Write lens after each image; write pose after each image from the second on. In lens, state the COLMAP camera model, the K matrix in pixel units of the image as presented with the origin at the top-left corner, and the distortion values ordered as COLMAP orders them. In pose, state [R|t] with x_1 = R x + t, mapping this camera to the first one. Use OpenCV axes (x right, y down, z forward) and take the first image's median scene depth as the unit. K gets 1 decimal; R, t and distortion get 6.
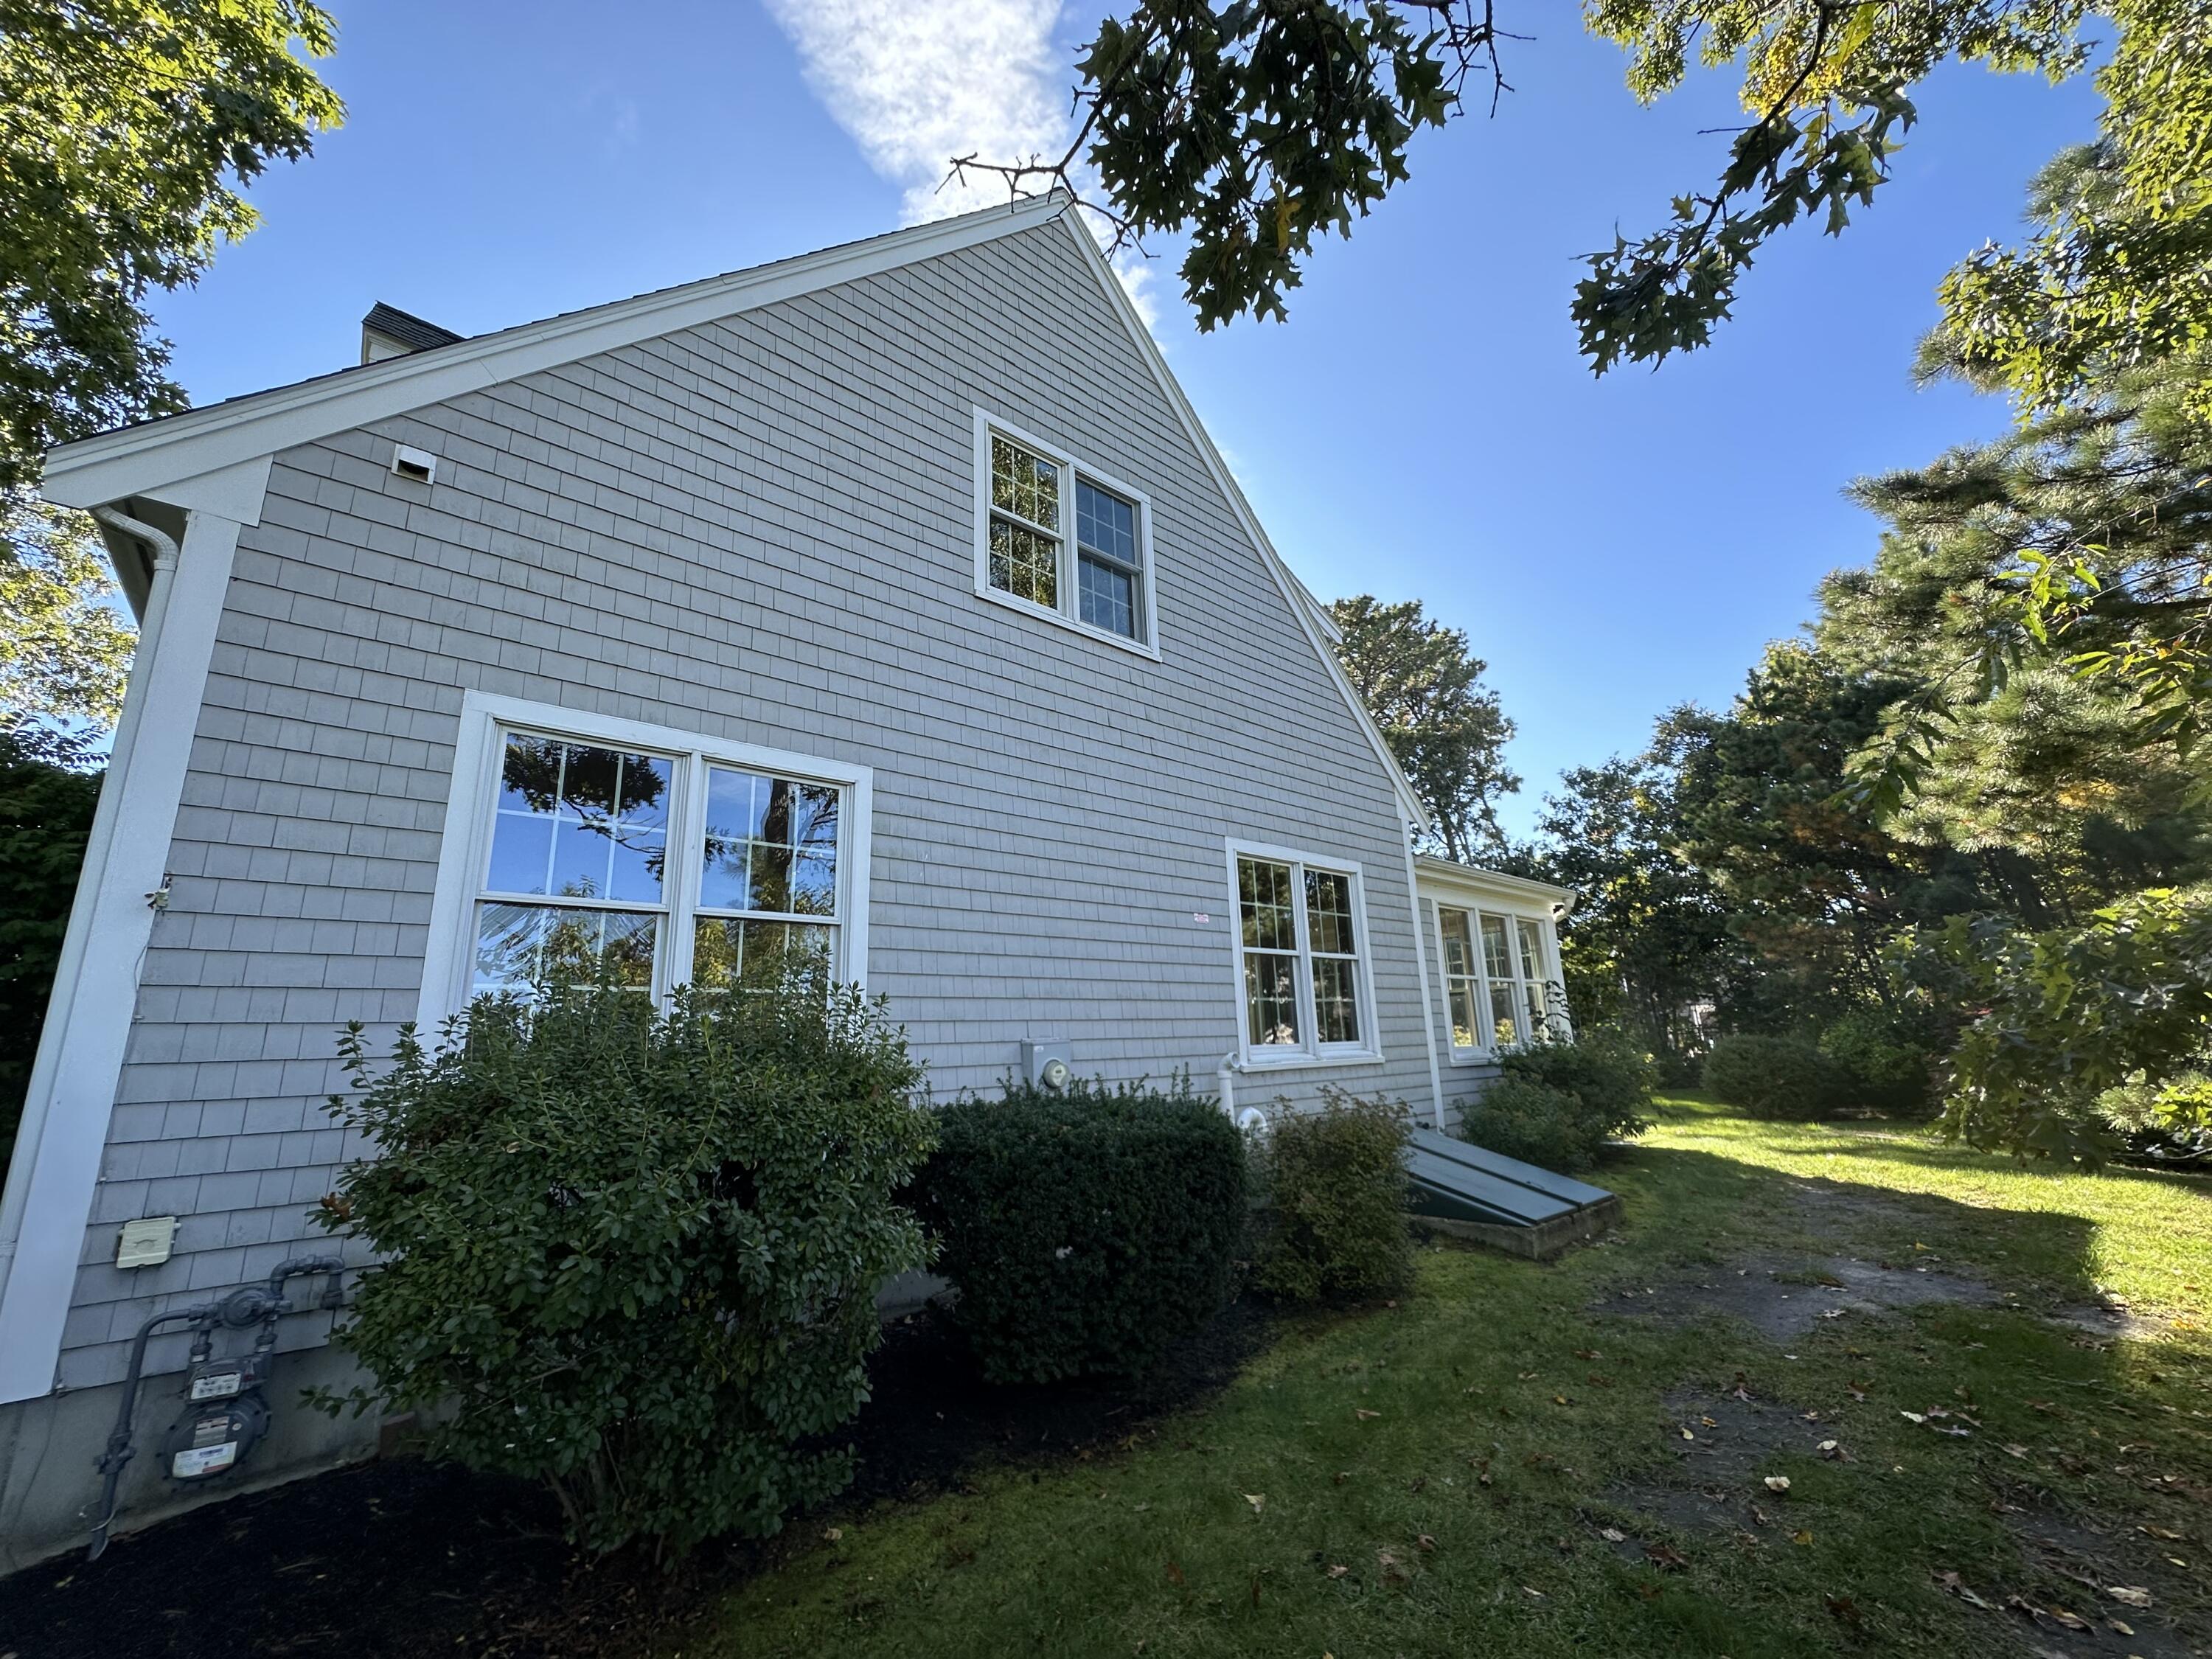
lens RADIAL K [[879.4, 0, 1102.3], [0, 879.4, 829.6], [0, 0, 1]] dist [-0.000575, 0.000238]
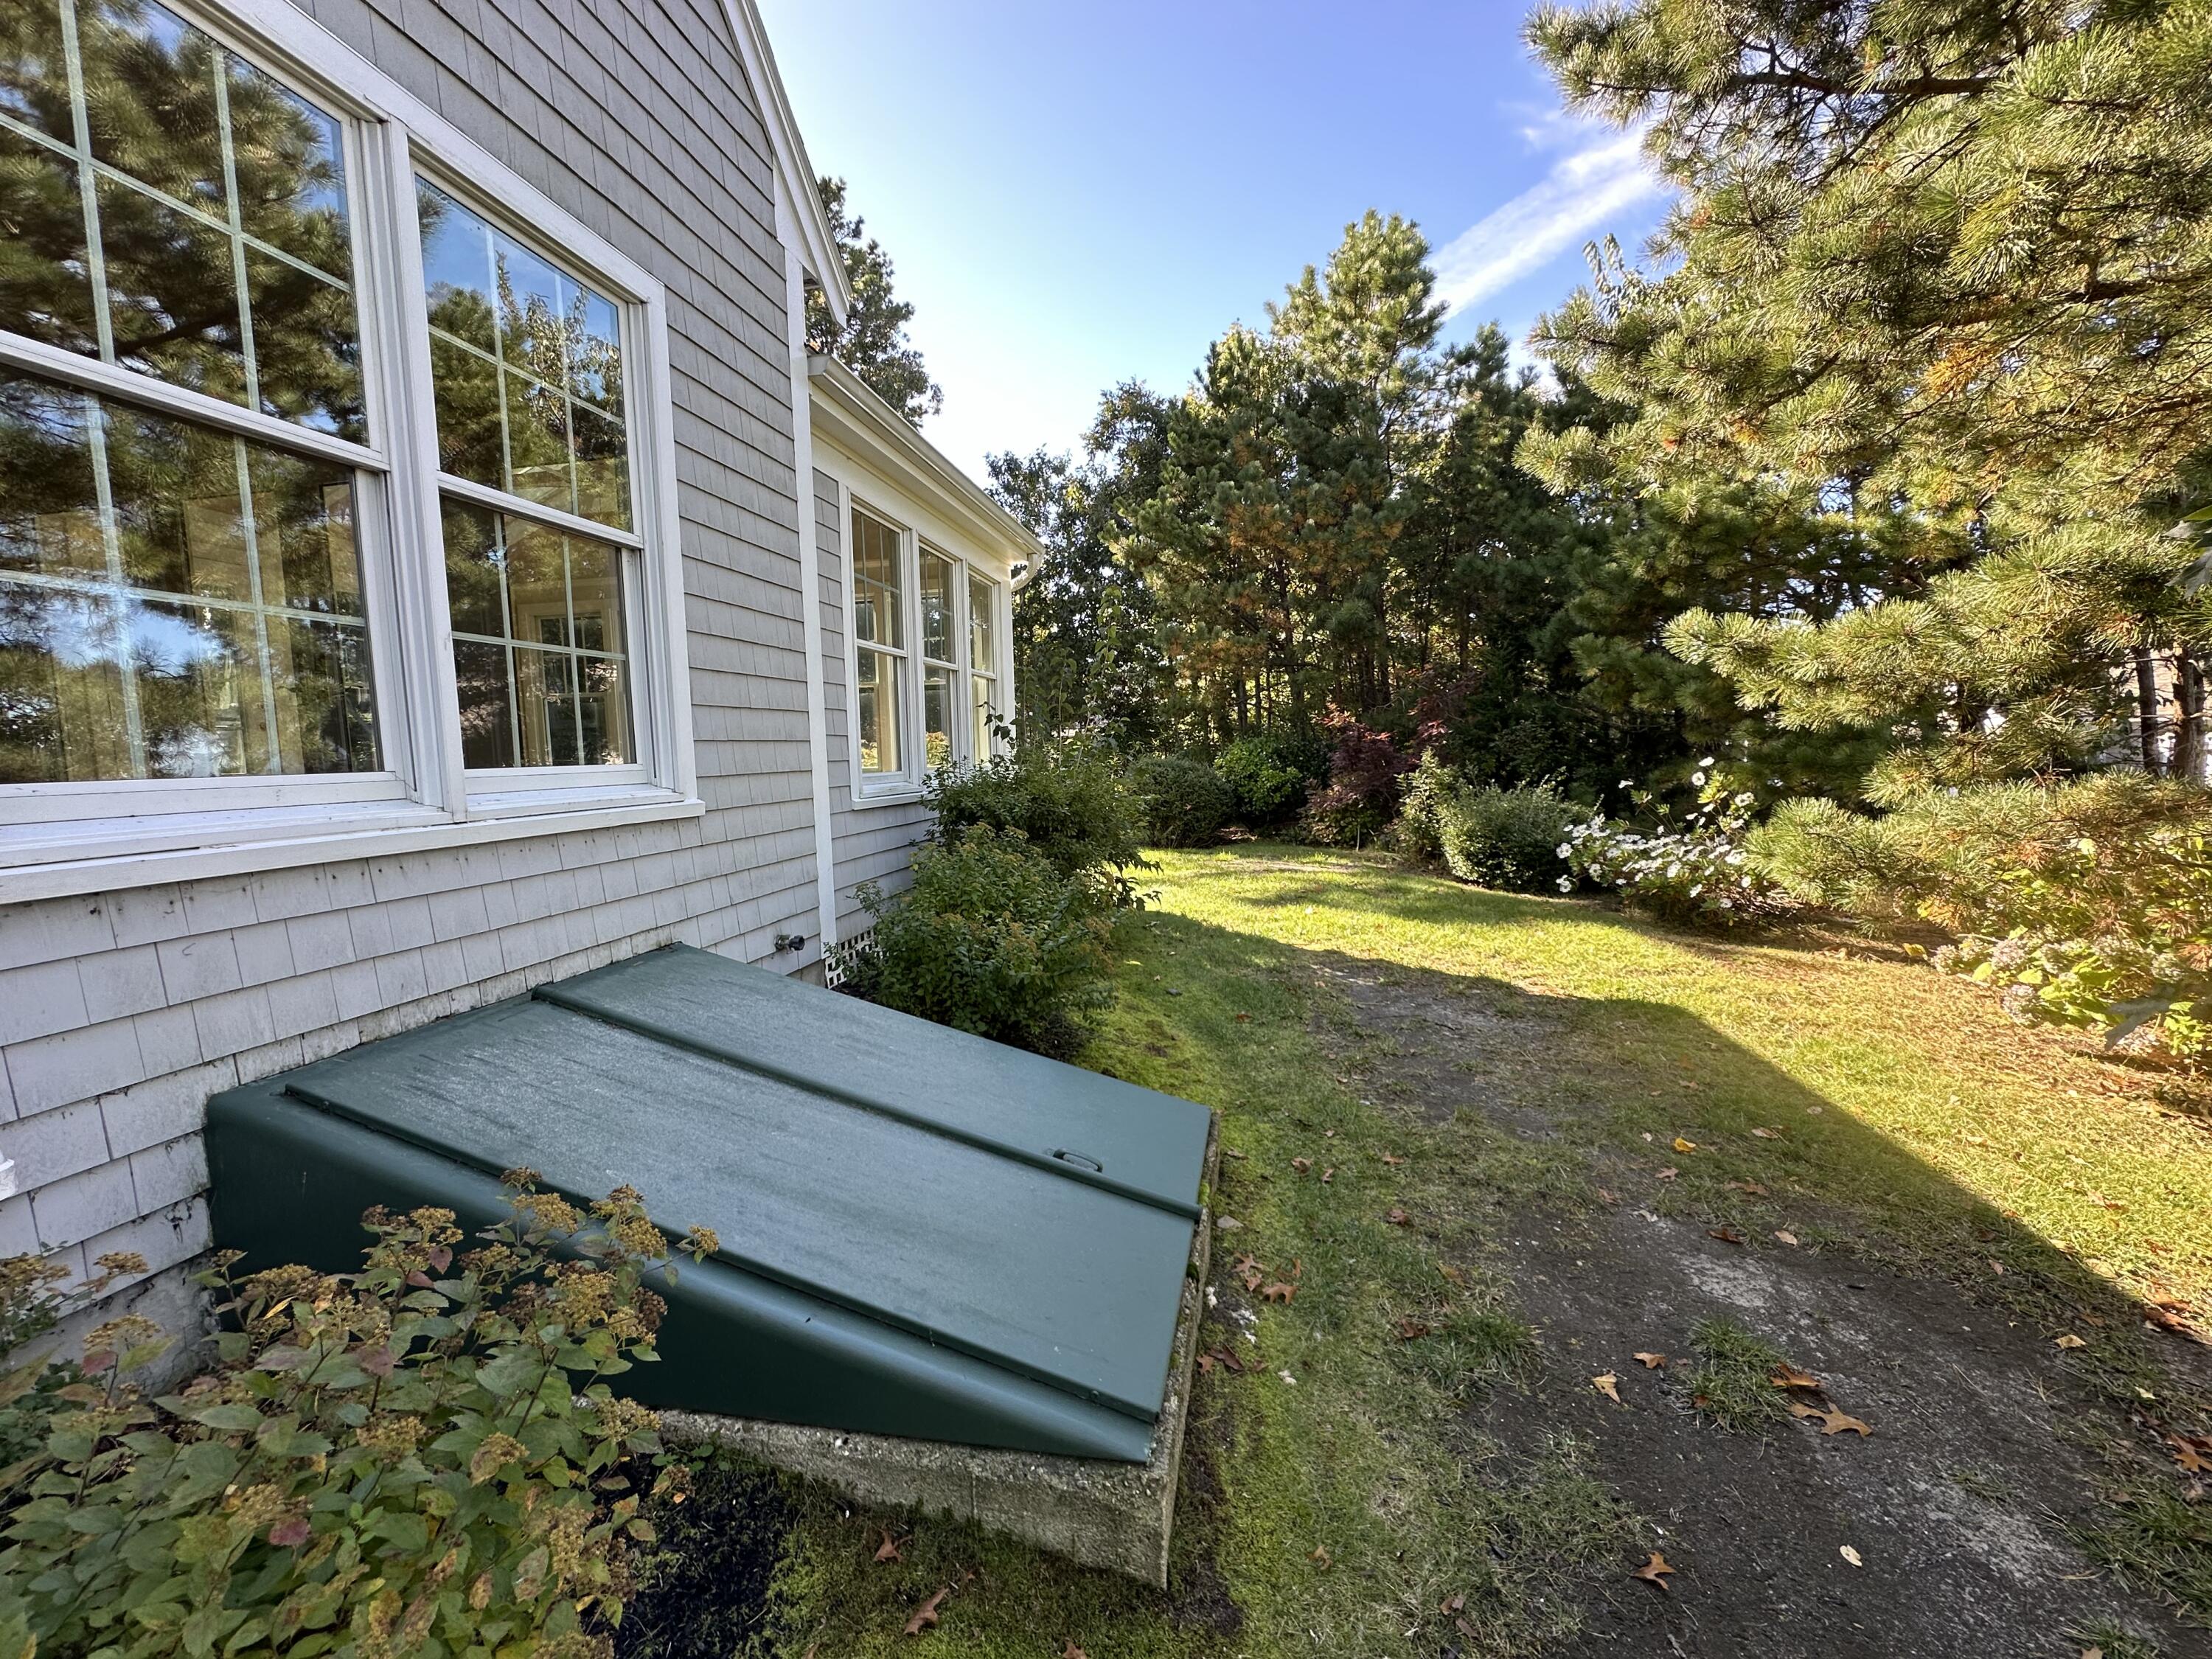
lens RADIAL K [[879.4, 0, 1102.3], [0, 879.4, 829.6], [0, 0, 1]] dist [-0.000575, 0.000238]
pose [[0.787394, -0.038339, 0.615256, 0.111268], [-0.156316, 0.953026, 0.259437, 0.070732], [-0.596302, -0.300453, 0.744414, 0.302255]]
